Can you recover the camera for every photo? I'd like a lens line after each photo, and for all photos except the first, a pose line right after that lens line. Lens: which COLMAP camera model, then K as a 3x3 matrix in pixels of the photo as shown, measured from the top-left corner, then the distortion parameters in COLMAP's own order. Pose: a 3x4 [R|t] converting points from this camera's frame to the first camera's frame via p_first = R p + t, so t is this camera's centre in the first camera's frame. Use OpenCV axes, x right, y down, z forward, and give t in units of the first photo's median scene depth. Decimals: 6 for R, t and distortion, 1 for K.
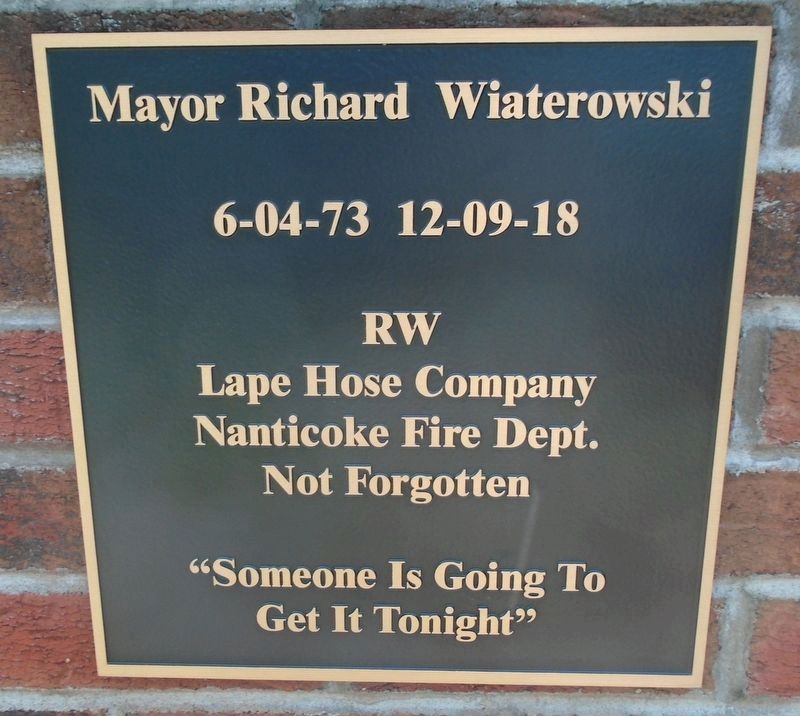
lens RADIAL K [[697.9, 0, 400.0], [0, 697.9, 358.0], [0, 0, 1]] dist [-0.000524, -0.147574]
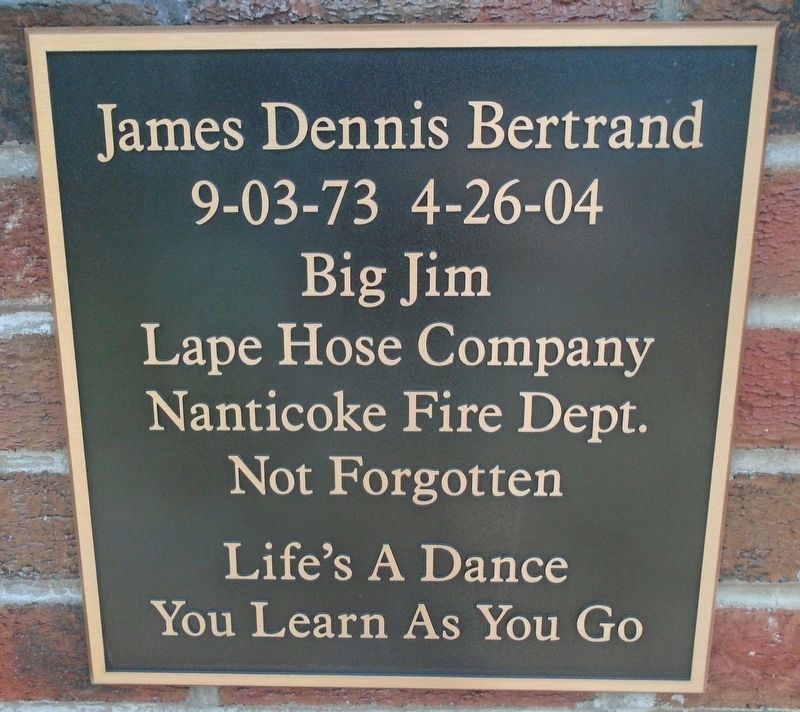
lens RADIAL K [[672.0, 0, 400.0], [0, 672.0, 356.0], [0, 0, 1]] dist [0.000256, 0.000709]
pose [[0.999991, 0.002653, -0.003213, 0.001316], [-0.002695, 0.999911, -0.013032, 0.051763], [0.003178, 0.013041, 0.999910, 0.229292]]
